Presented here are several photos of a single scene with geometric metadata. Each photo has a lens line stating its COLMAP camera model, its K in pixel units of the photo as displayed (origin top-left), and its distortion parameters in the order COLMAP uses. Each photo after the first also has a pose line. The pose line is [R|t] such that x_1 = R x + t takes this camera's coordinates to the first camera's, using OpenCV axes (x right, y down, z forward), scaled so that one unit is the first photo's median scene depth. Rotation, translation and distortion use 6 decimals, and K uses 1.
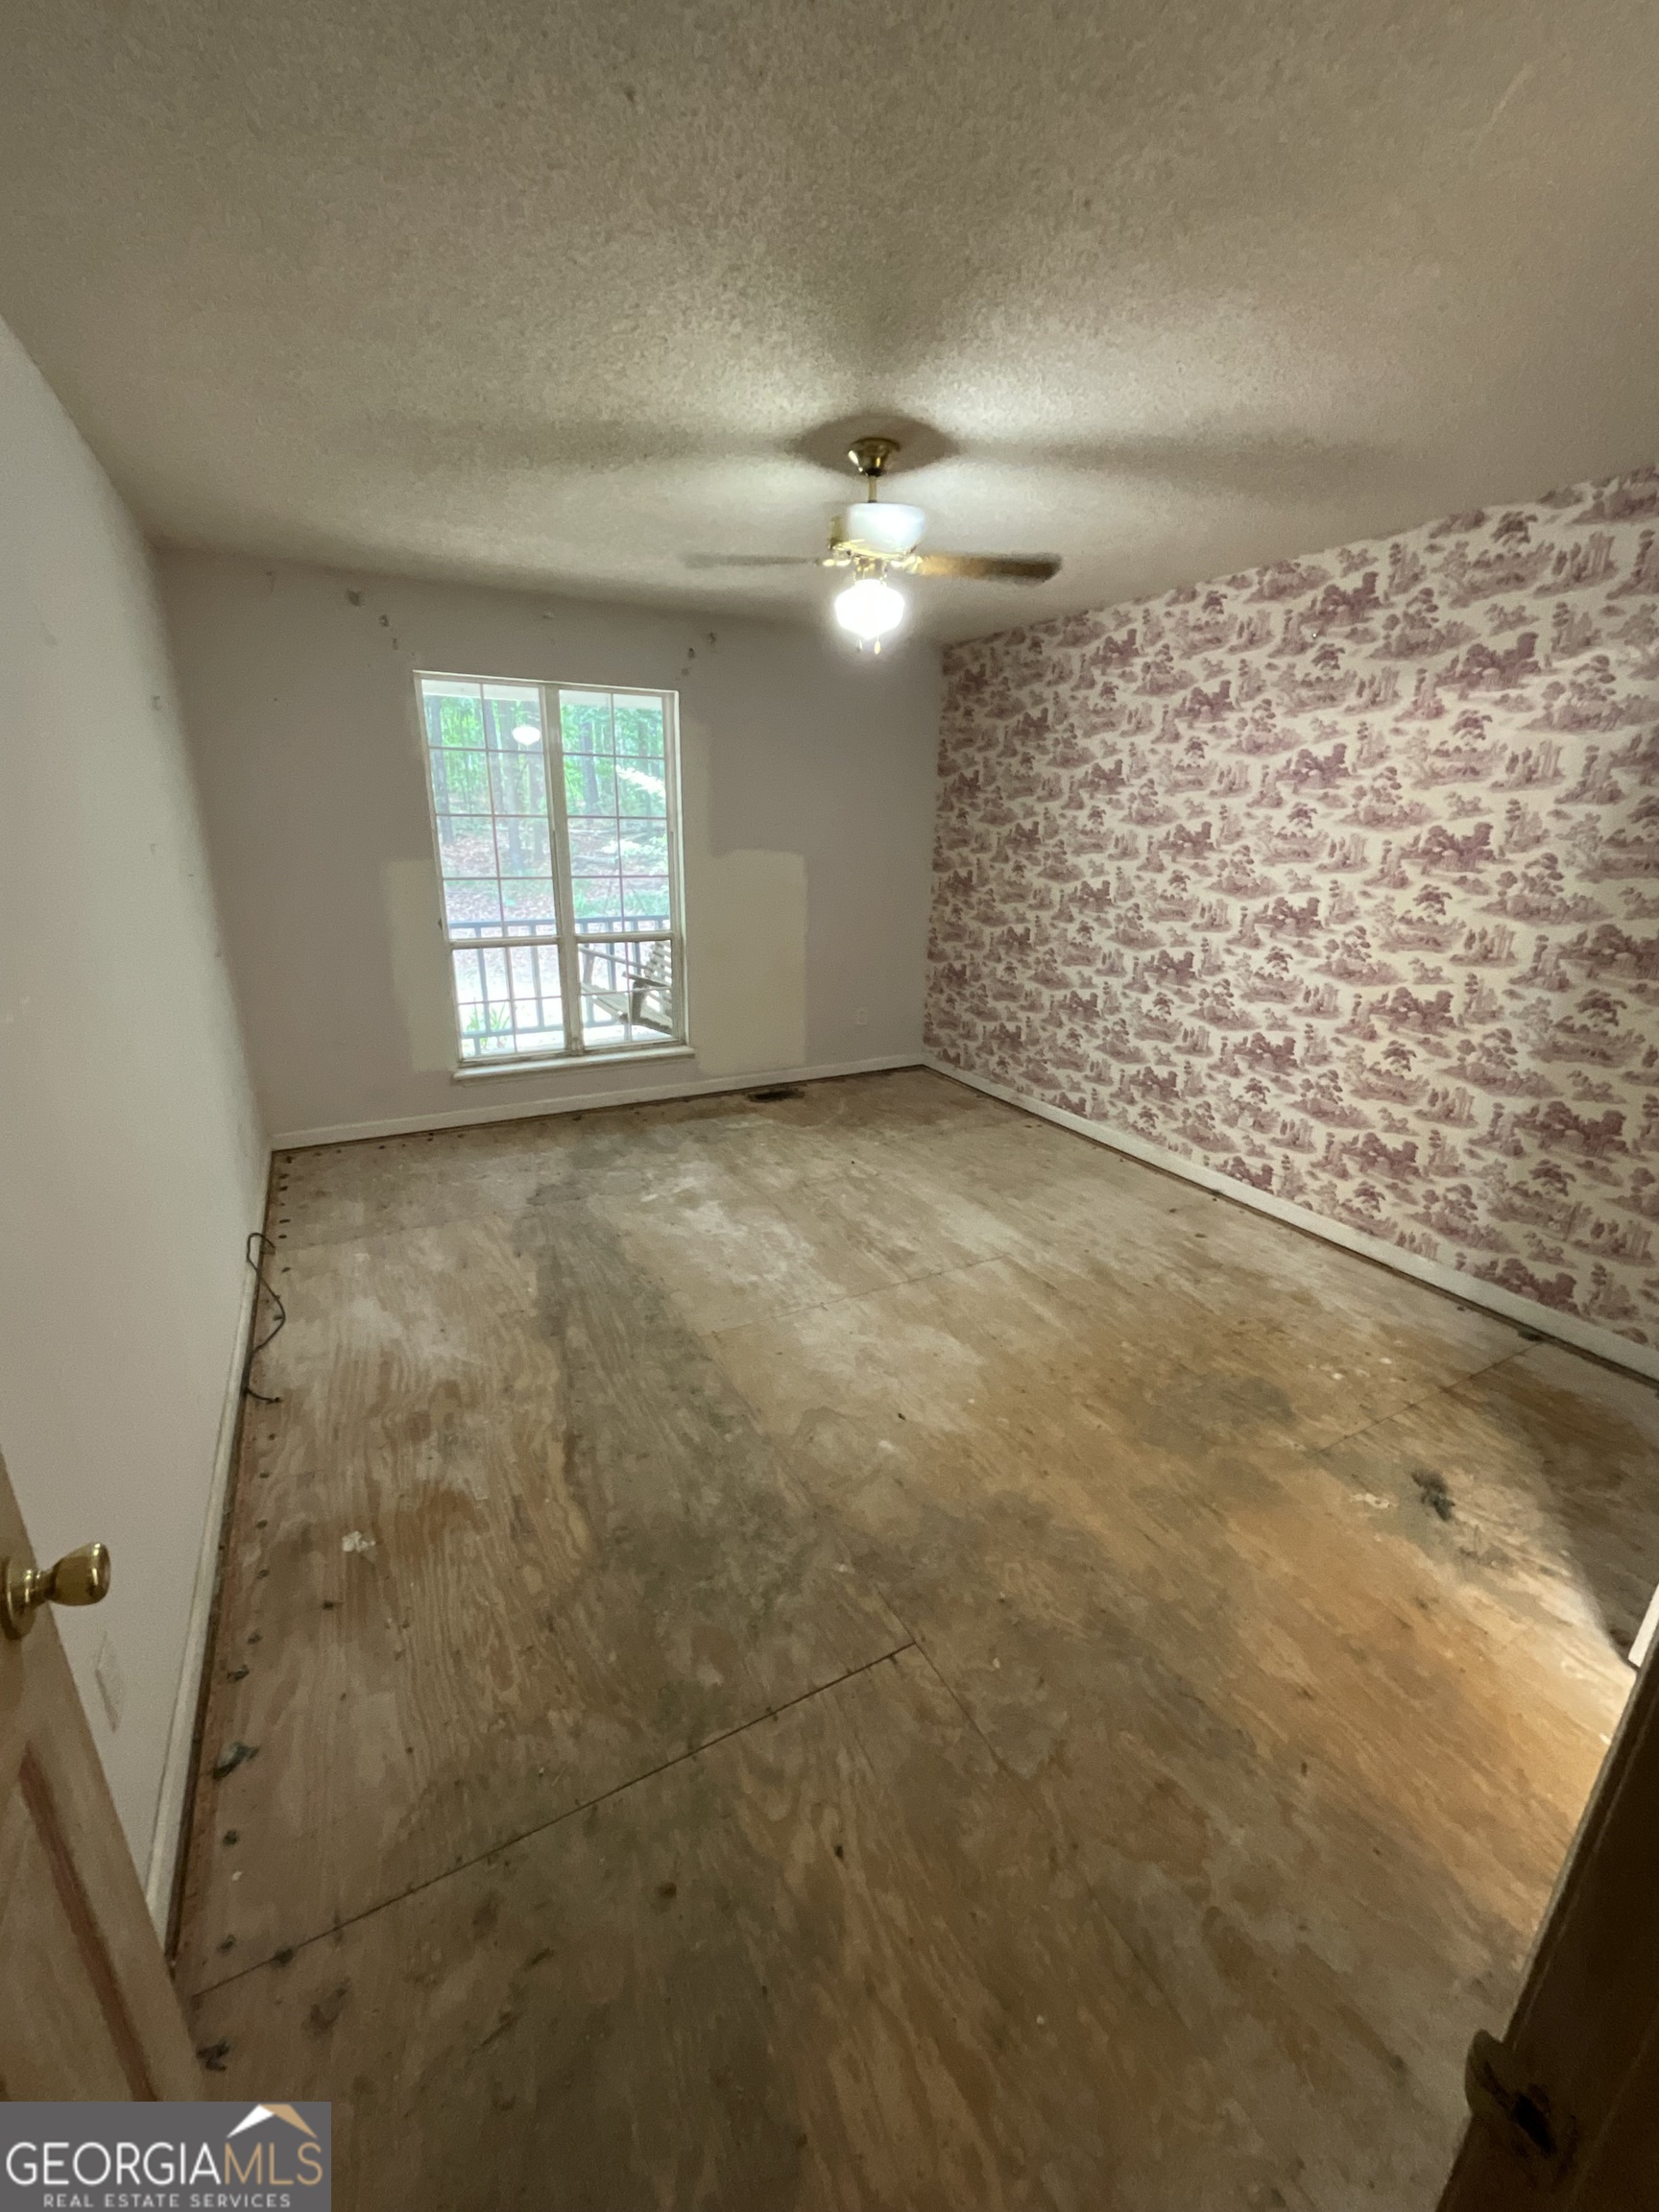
lens RADIAL K [[894.0, 0, 826.4], [0, 894.0, 1105.6], [0, 0, 1]] dist [-0.000447, 0.001191]
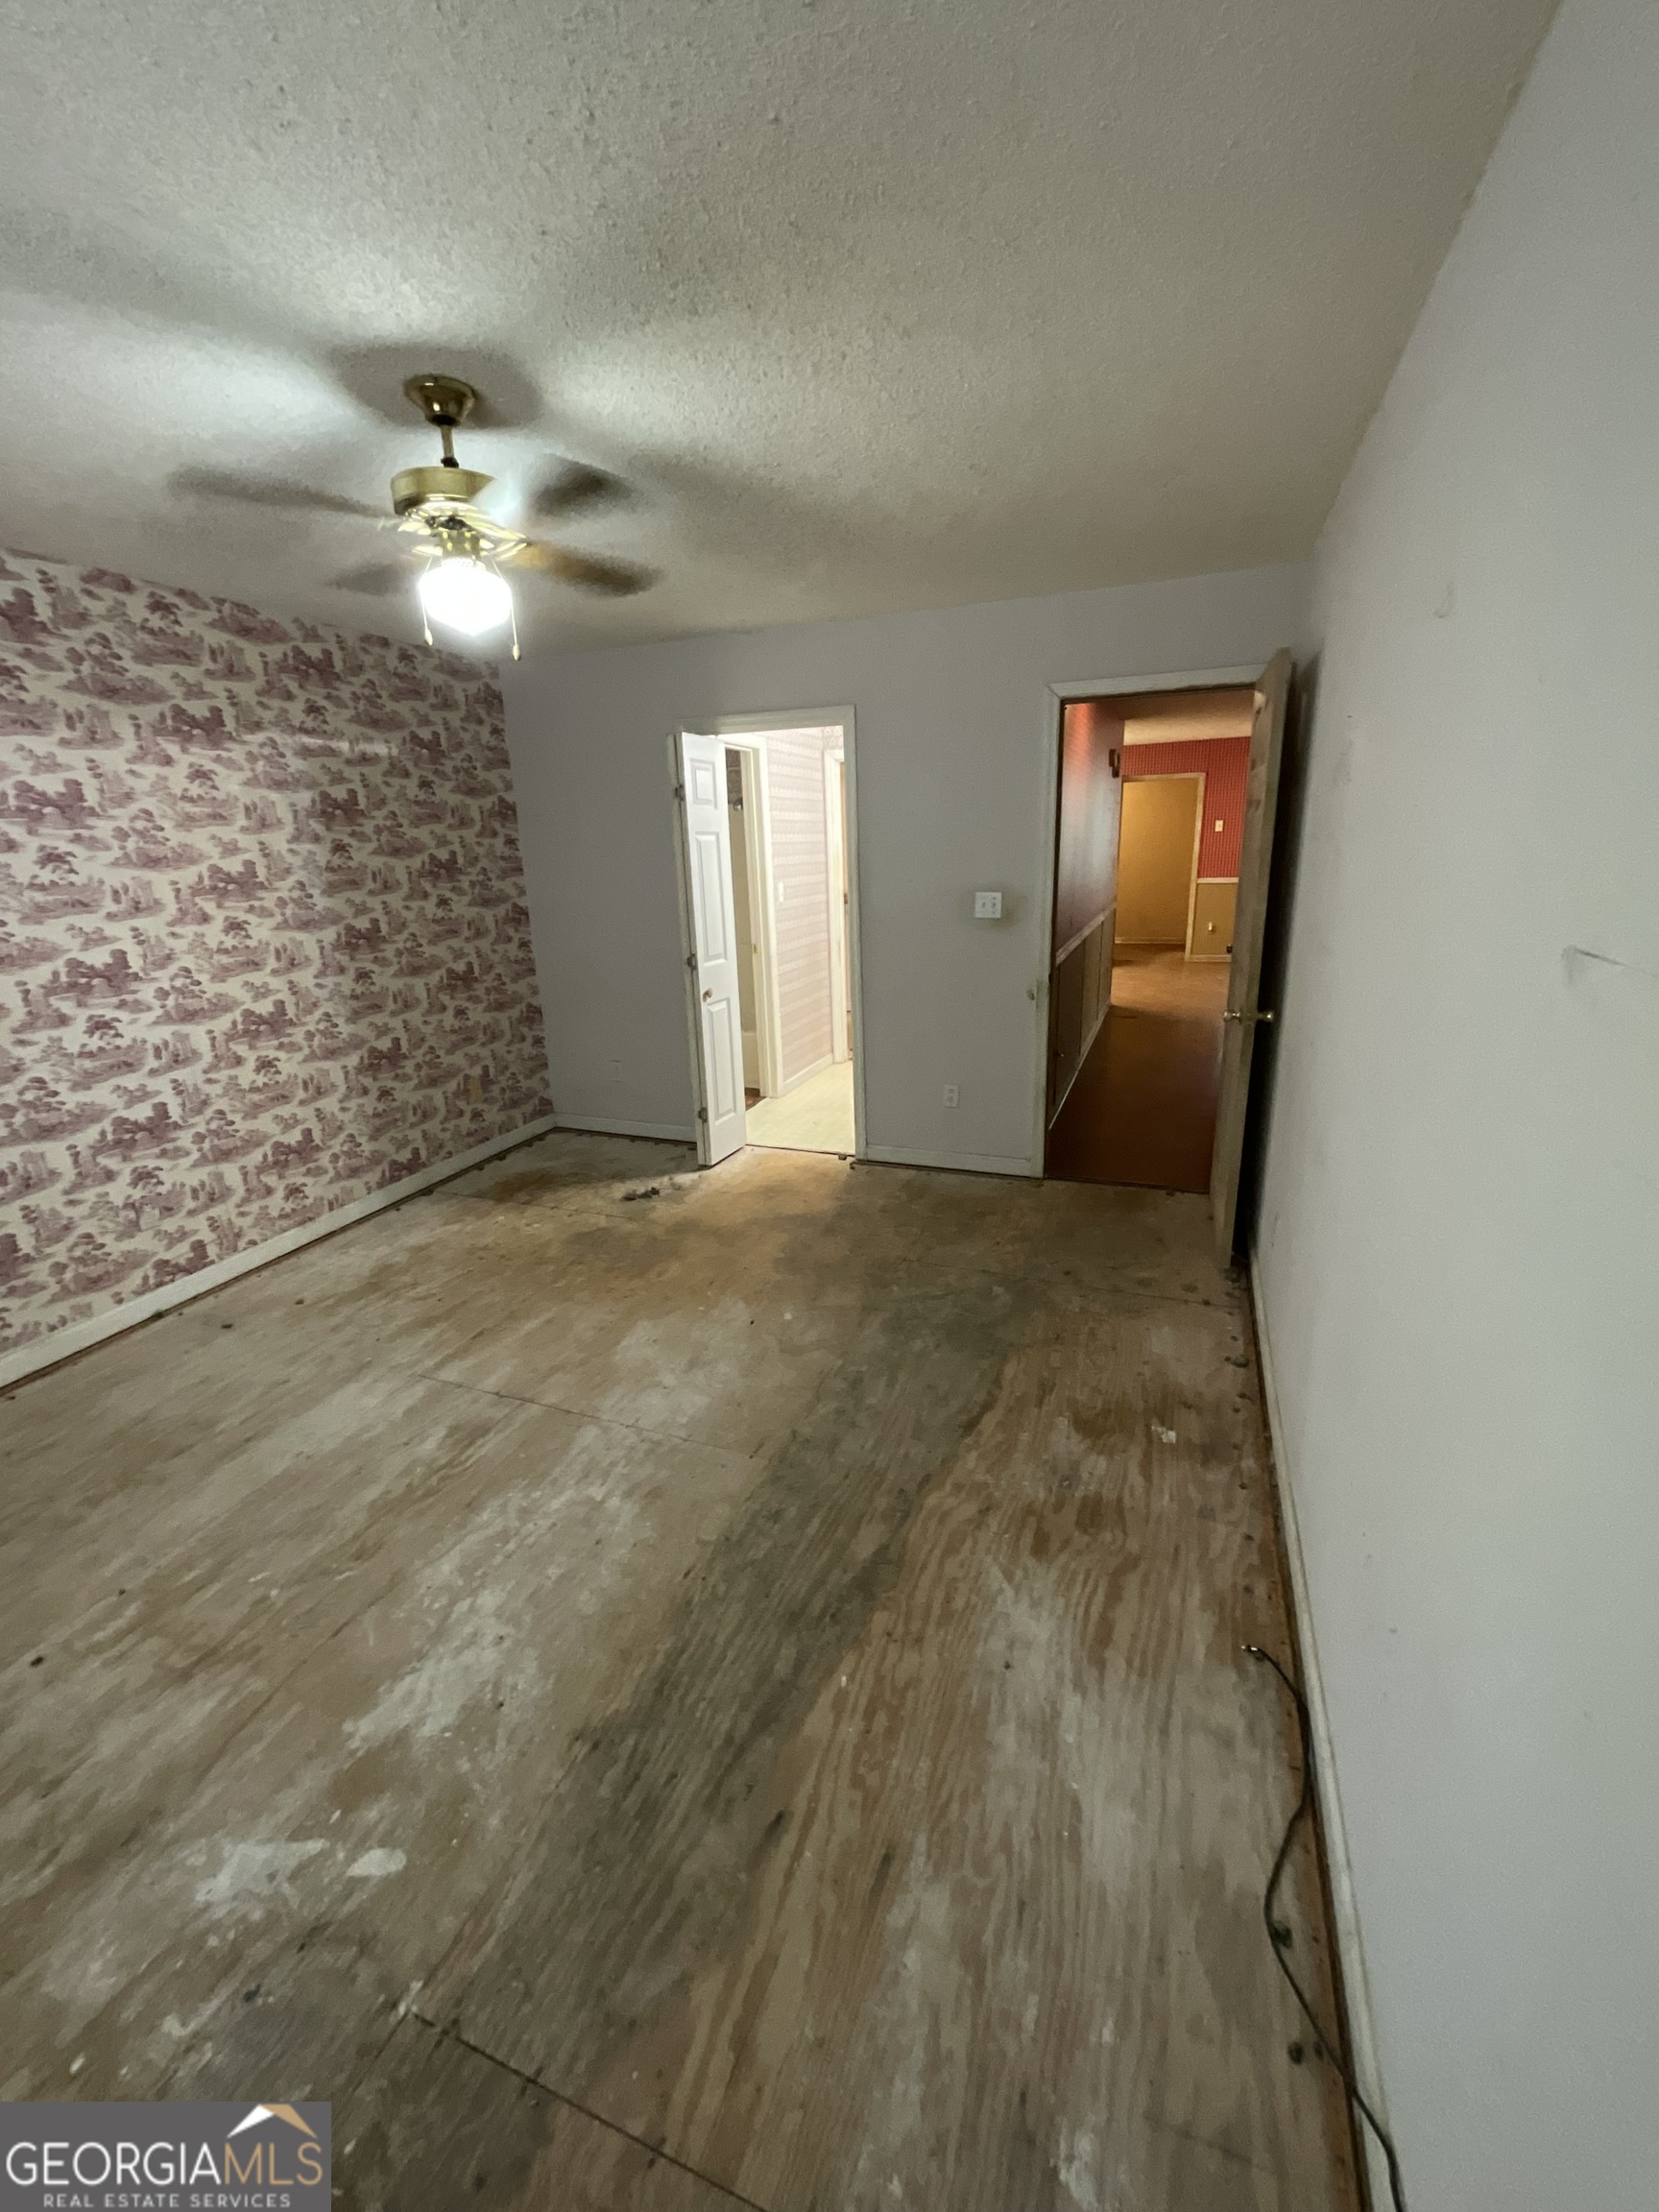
lens RADIAL K [[894.0, 0, 826.6], [0, 894.0, 1105.0], [0, 0, 1]] dist [-0.000447, 0.001191]
pose [[-0.649031, -0.210442, 0.731077, -0.643266], [0.257872, 0.843232, 0.471658, -0.362717], [-0.715724, 0.494645, -0.493016, 1.075270]]
